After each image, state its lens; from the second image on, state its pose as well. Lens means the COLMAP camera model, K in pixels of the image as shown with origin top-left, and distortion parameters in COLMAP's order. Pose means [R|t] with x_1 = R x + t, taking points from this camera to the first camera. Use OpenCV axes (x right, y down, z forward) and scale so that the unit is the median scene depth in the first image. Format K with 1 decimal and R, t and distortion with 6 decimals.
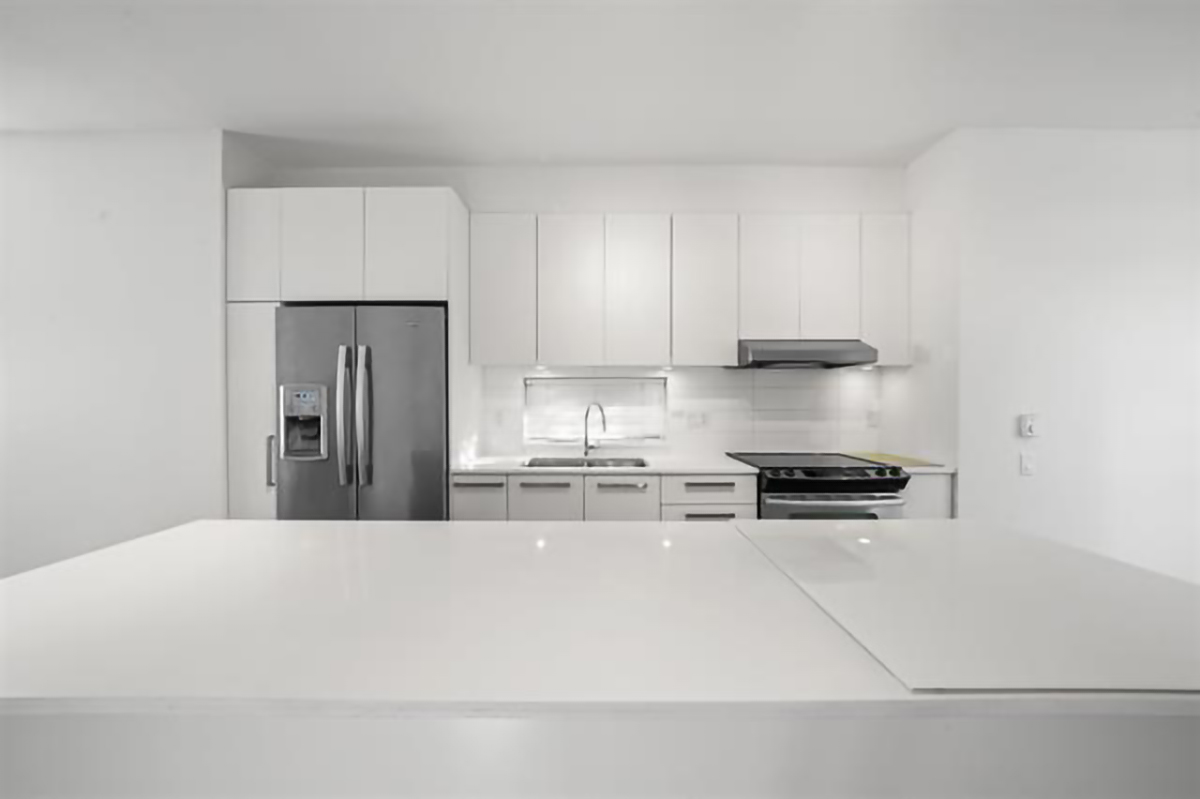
lens RADIAL K [[415.0, 0, 600.6], [0, 415.0, 402.3], [0, 0, 1]] dist [-0.013289, 0.000076]
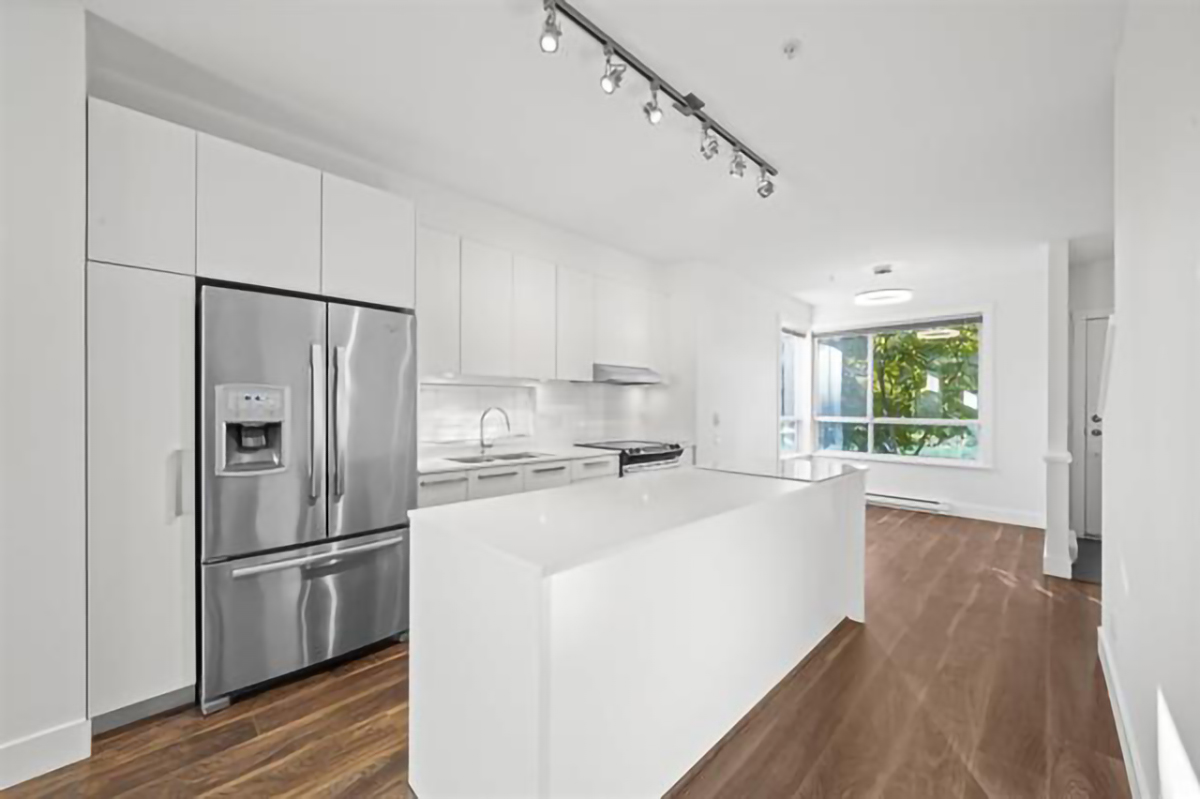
lens RADIAL K [[448.6, 0, 591.2], [0, 448.6, 404.2], [0, 0, 1]] dist [0.001136, 0.000103]
pose [[0.726925, 0.006683, 0.686685, -0.763174], [0.000455, 0.999948, -0.010213, 0.005652], [-0.686717, 0.007736, 0.726884, -0.120856]]
